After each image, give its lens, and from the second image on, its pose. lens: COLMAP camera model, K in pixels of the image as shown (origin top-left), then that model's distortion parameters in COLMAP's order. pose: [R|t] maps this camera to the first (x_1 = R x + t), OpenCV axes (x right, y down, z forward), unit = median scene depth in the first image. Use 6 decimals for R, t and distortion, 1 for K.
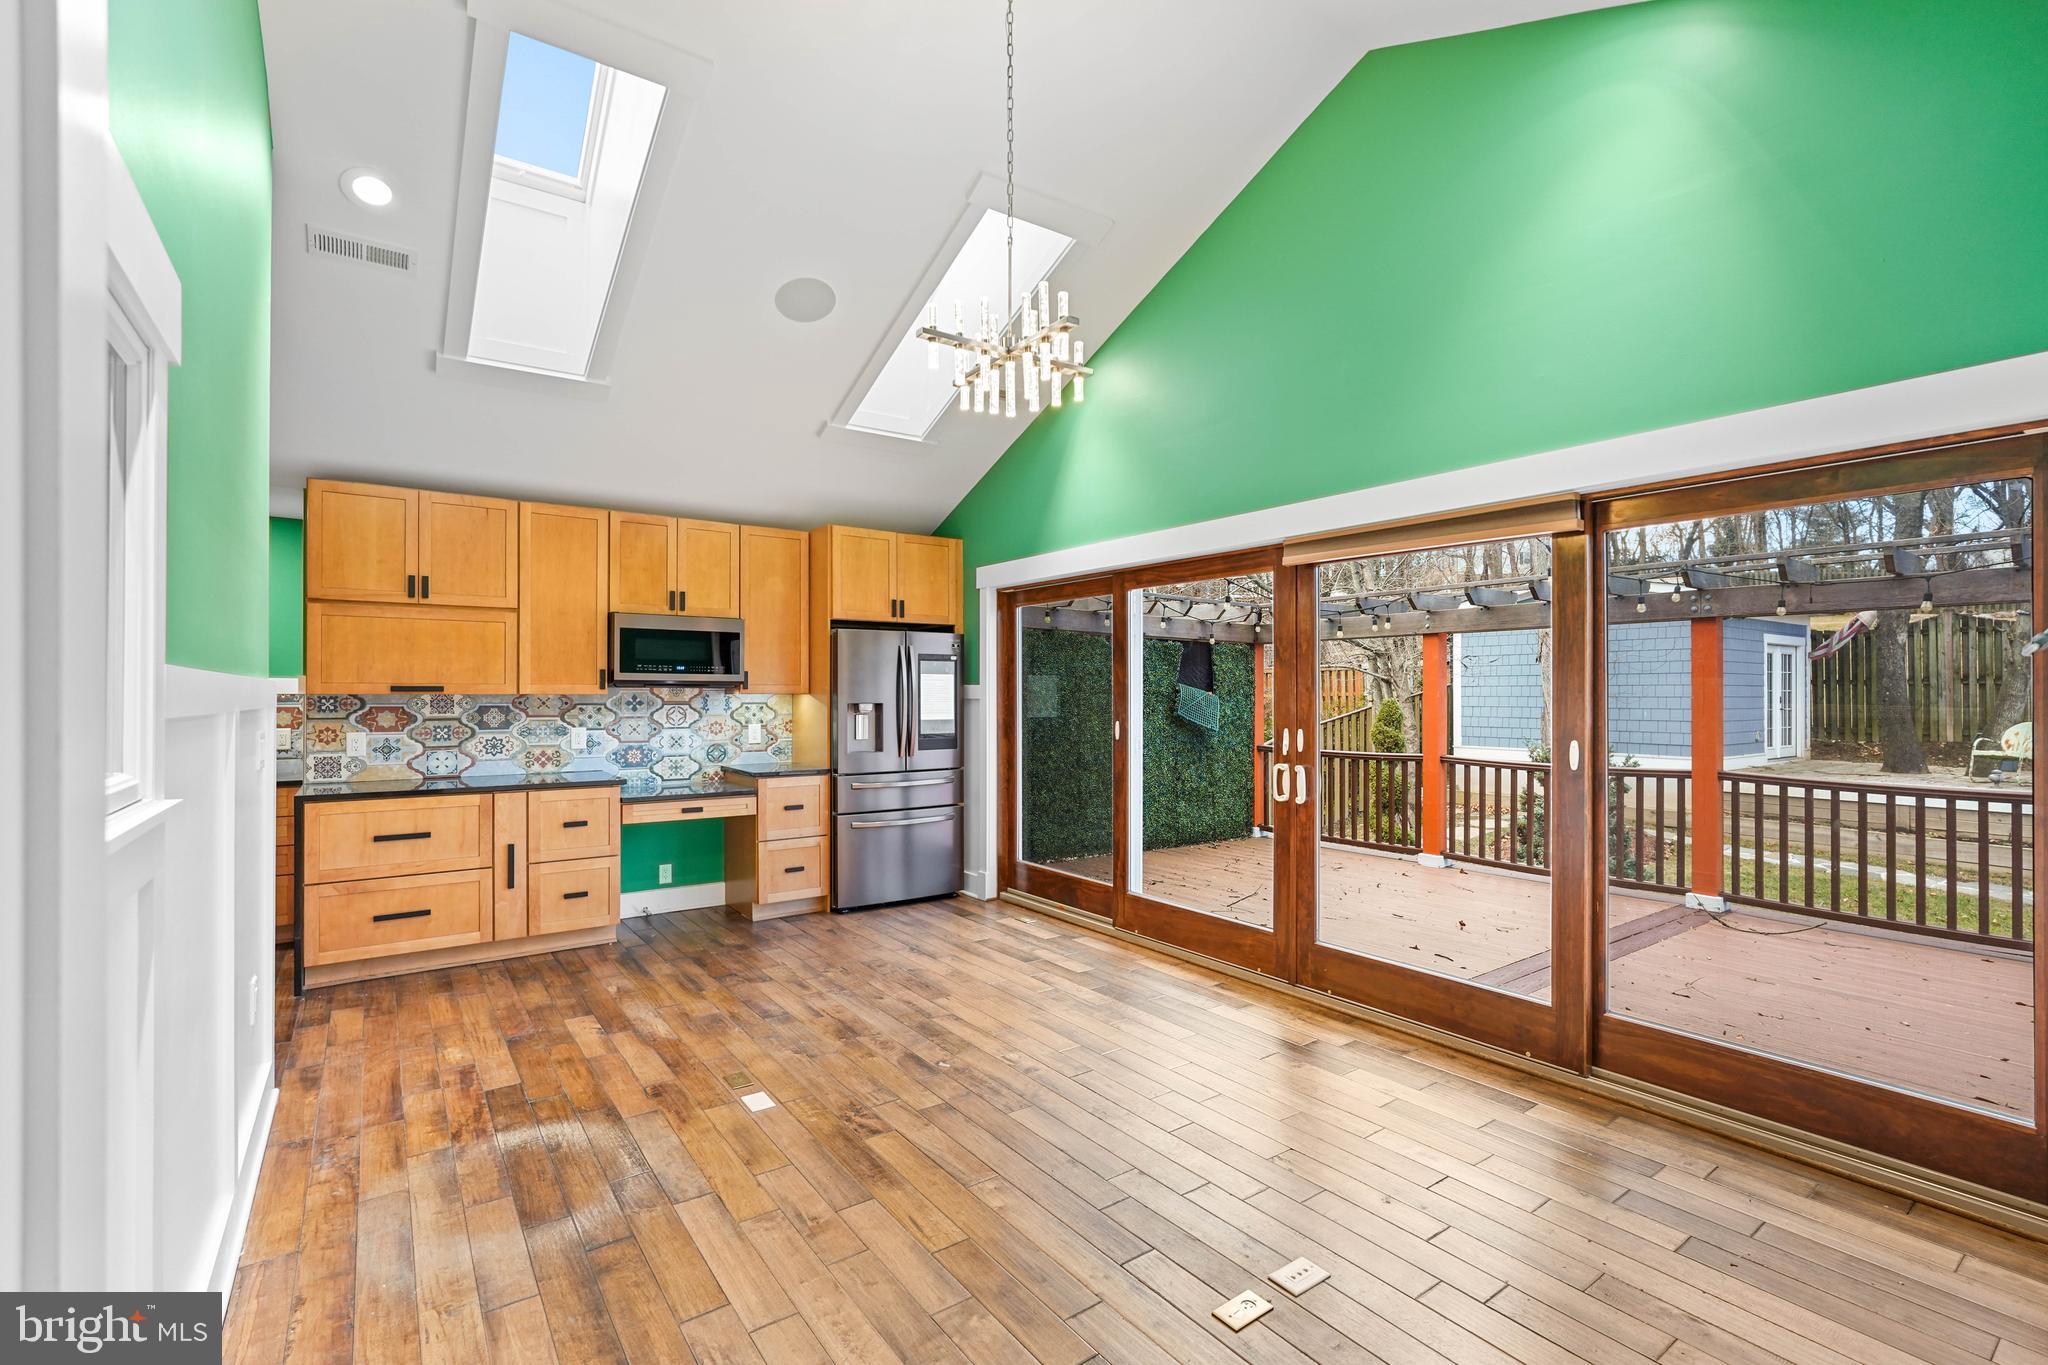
lens RADIAL K [[896.7, 0, 1014.6], [0, 896.7, 682.2], [0, 0, 1]] dist [-0.004244, 0.001266]
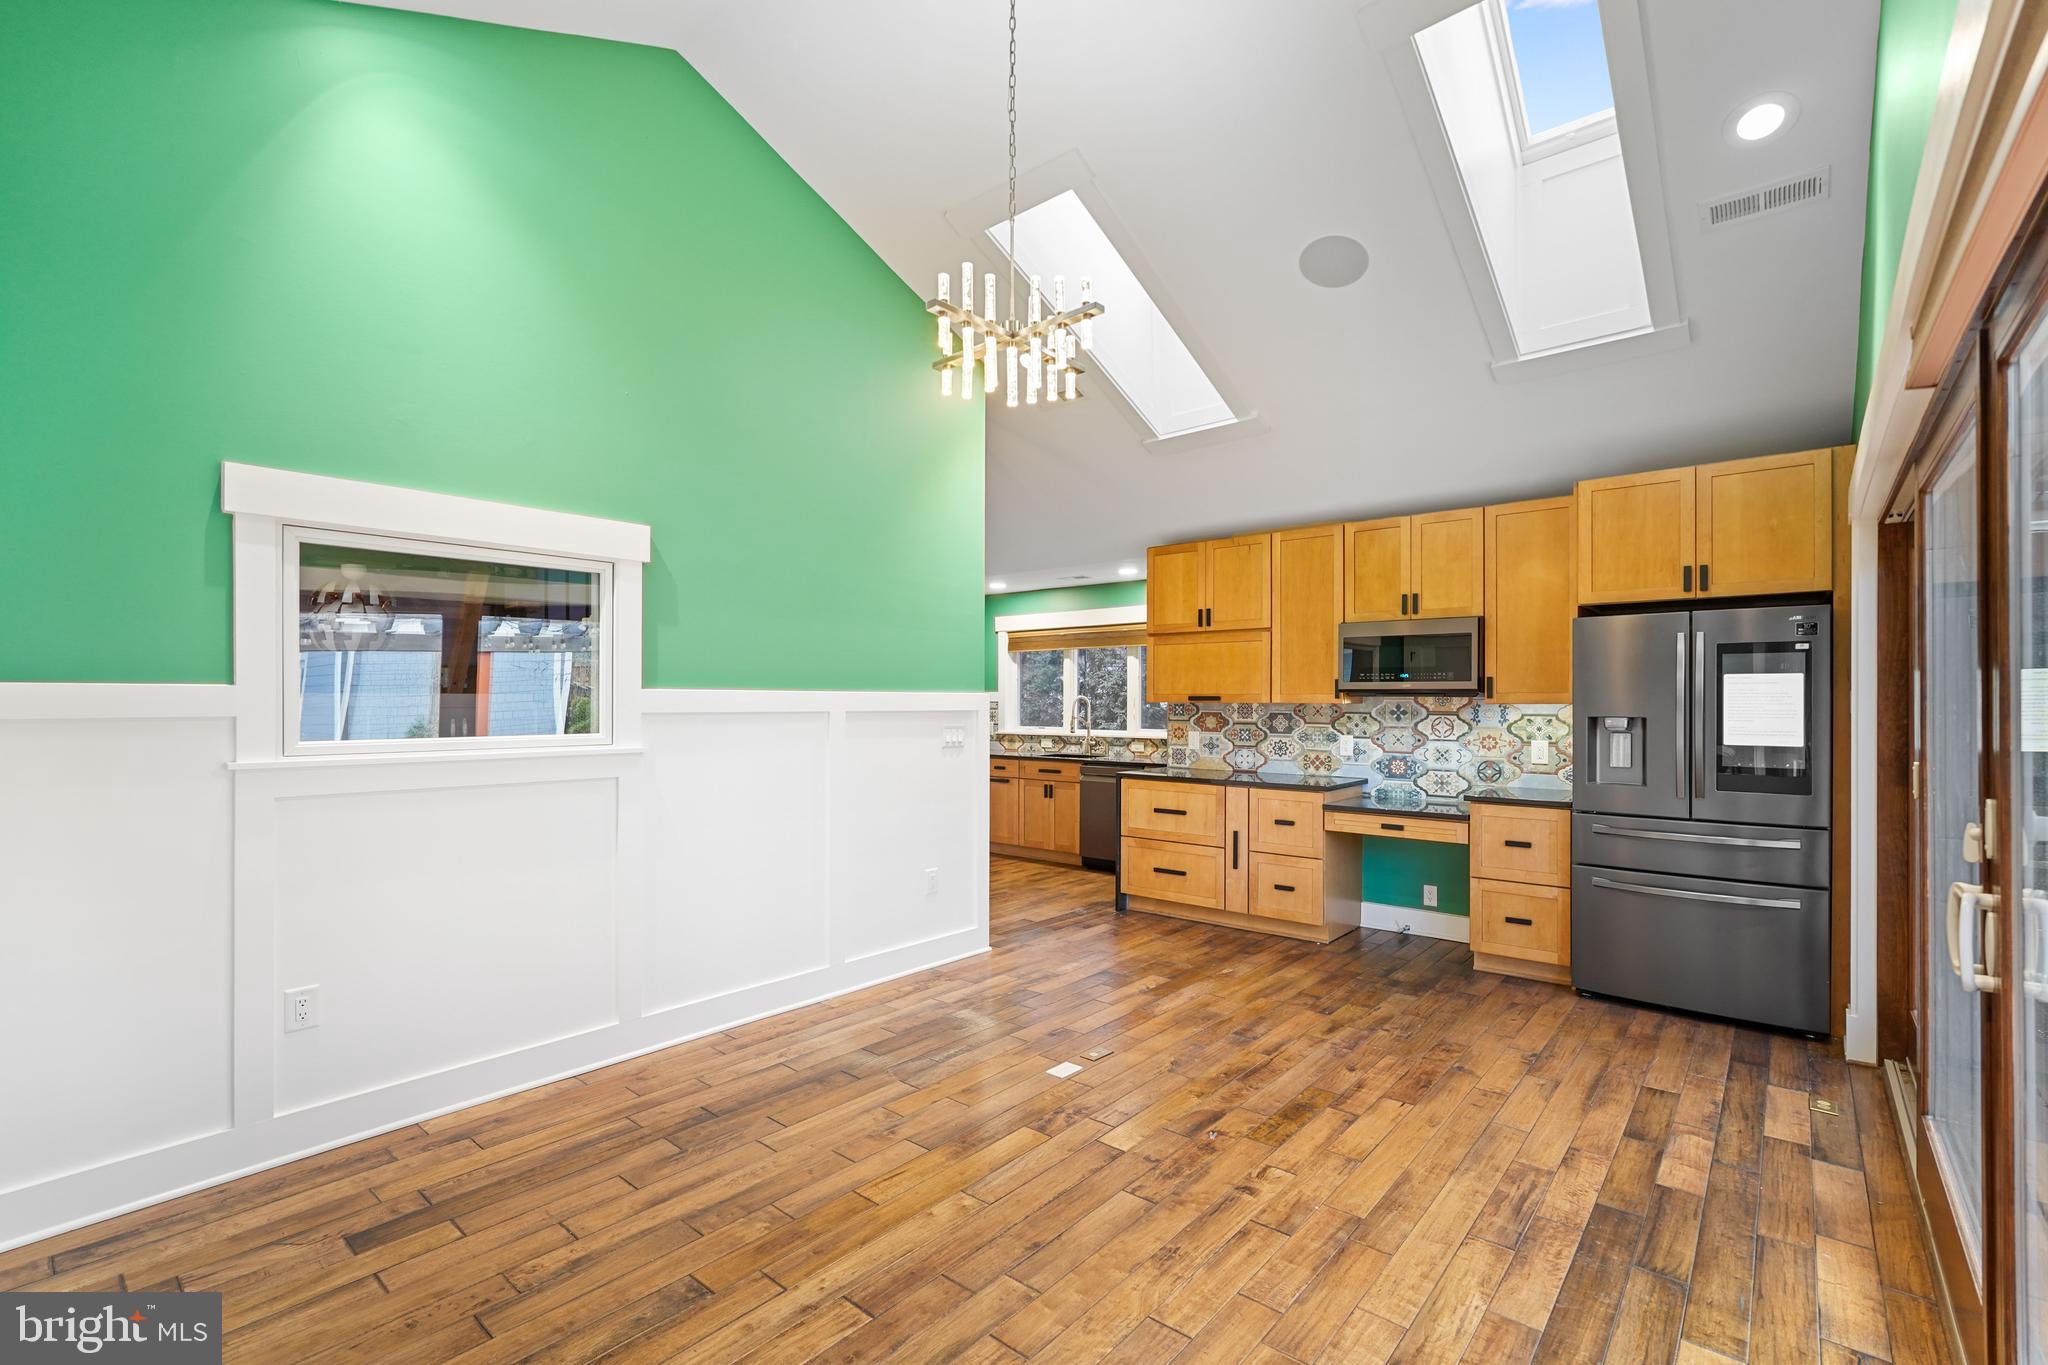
lens RADIAL K [[896.7, 0, 1017.8], [0, 896.7, 694.3], [0, 0, 1]] dist [-0.004244, 0.001266]
pose [[0.254126, -0.006410, -0.967150, 0.479745], [0.009193, 0.999949, -0.004212, 0.004369], [0.967128, -0.007821, 0.254172, 0.411158]]
